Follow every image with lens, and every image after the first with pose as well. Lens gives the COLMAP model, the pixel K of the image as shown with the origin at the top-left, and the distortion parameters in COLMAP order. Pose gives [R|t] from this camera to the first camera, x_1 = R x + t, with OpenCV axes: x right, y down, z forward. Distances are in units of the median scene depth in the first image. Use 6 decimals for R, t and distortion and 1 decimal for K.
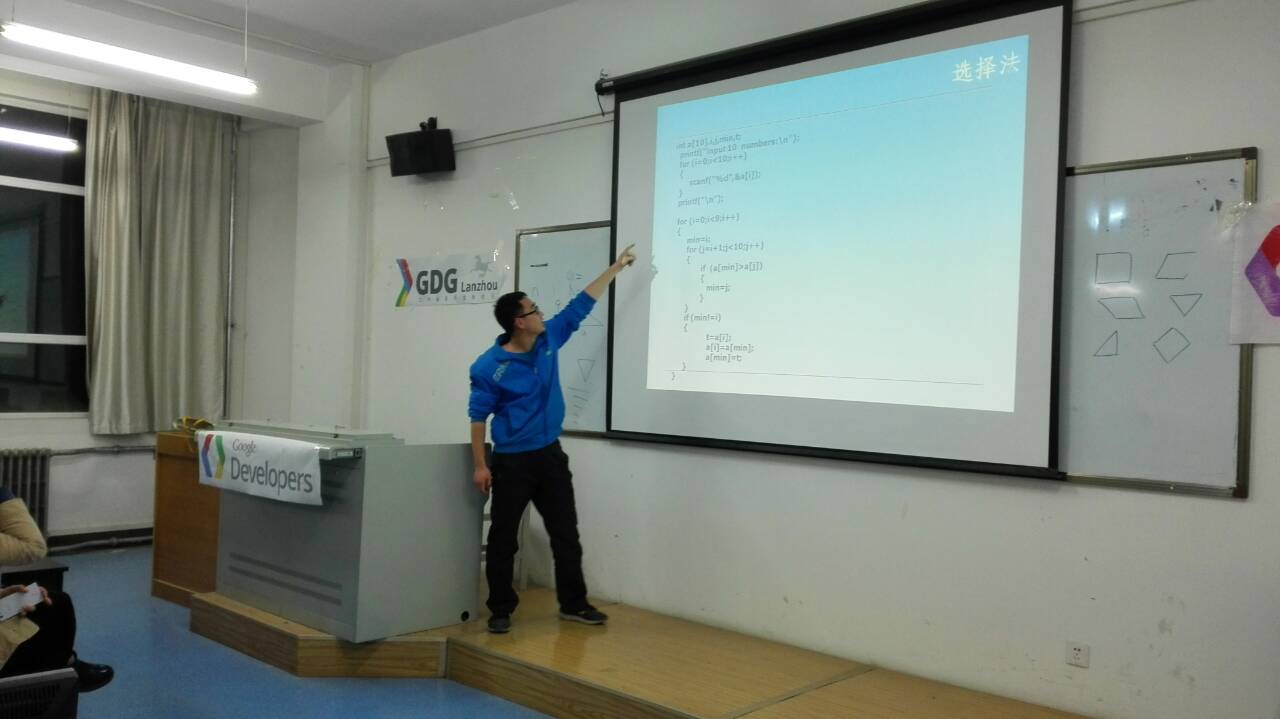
lens RADIAL K [[1034.5, 0, 646.1], [0, 1034.5, 364.6], [0, 0, 1]] dist [0.092766, -0.197537]
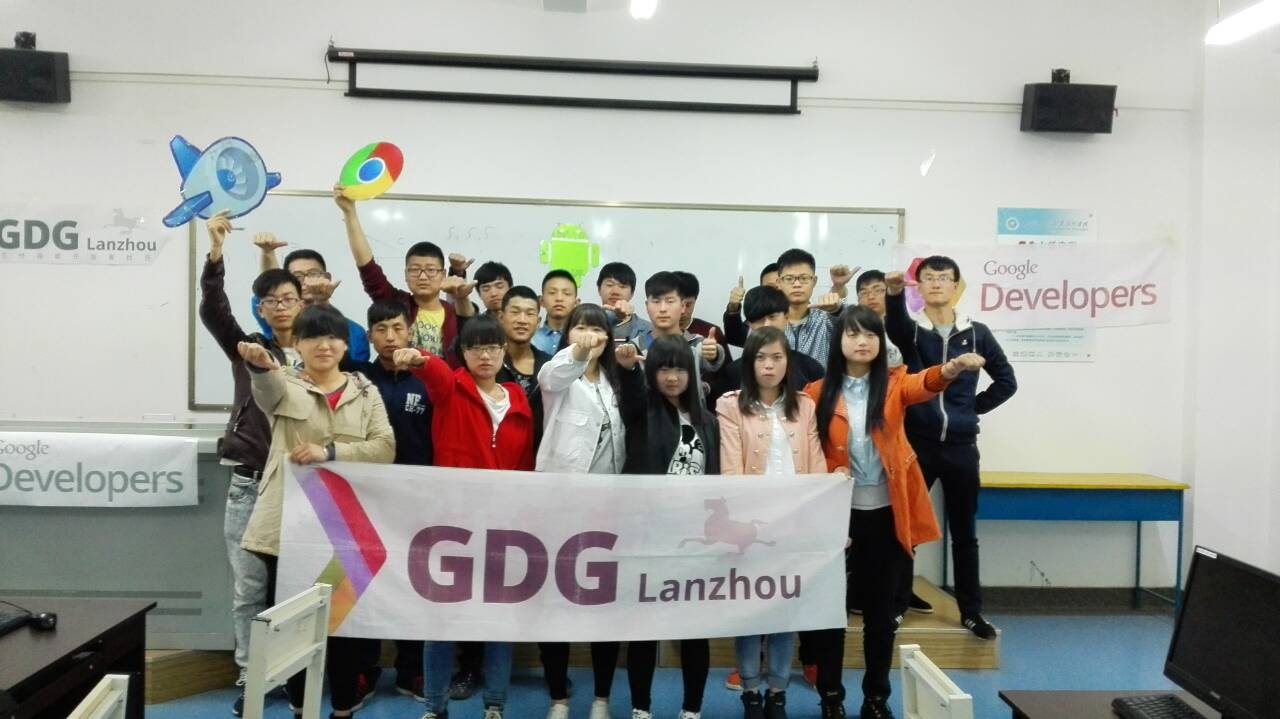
lens RADIAL K [[1034.5, 0, 646.1], [0, 1034.5, 364.6], [0, 0, 1]] dist [0.092766, -0.197537]
pose [[0.686196, -0.026469, 0.726935, -0.605634], [-0.007553, 0.999025, 0.043506, -0.021643], [-0.727377, -0.035344, 0.685327, 0.109735]]
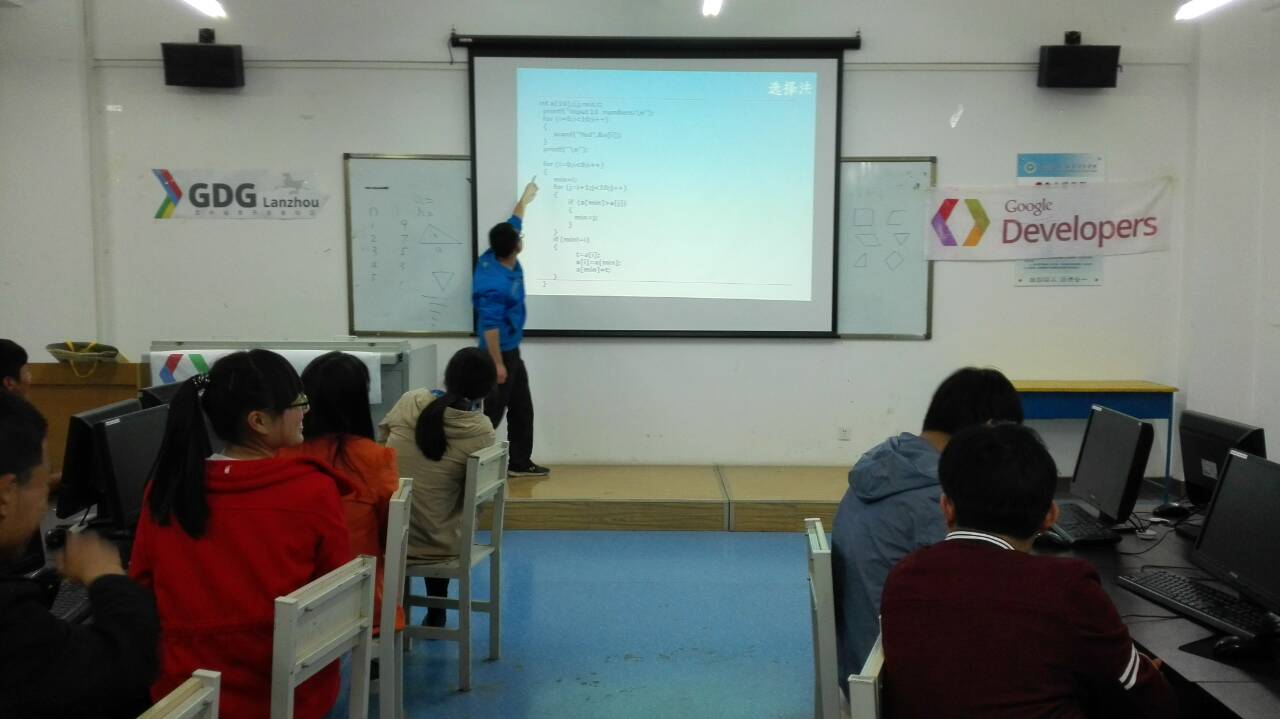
lens RADIAL K [[1028.4, 0, 641.5], [0, 1028.4, 370.3], [0, 0, 1]] dist [0.102666, -0.246058]
pose [[0.735160, -0.084290, 0.672633, -0.768243], [0.009908, 0.993470, 0.113666, -0.027393], [-0.677821, -0.076899, 0.731194, -0.041538]]
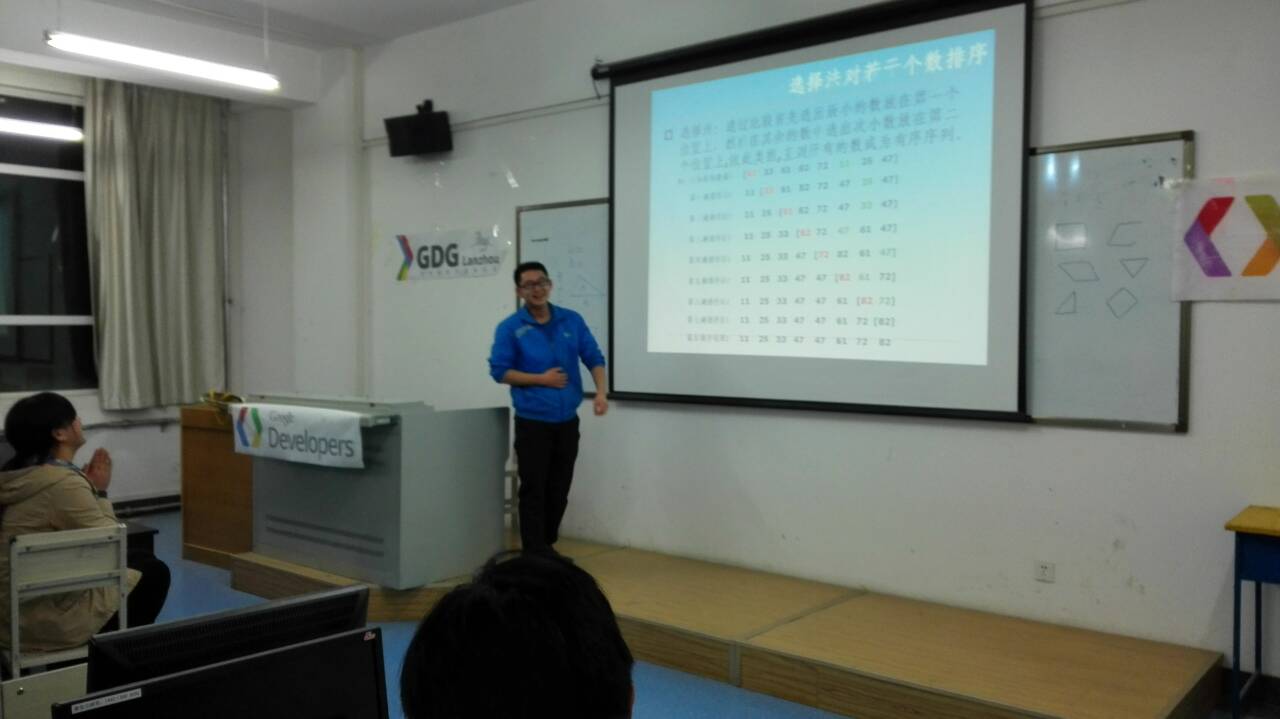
lens RADIAL K [[1028.4, 0, 641.5], [0, 1028.4, 370.3], [0, 0, 1]] dist [0.102666, -0.246058]
pose [[0.998395, -0.032082, 0.046663, -0.060007], [0.029791, 0.998355, 0.048990, -0.011527], [-0.048158, -0.047521, 0.997709, -0.089054]]
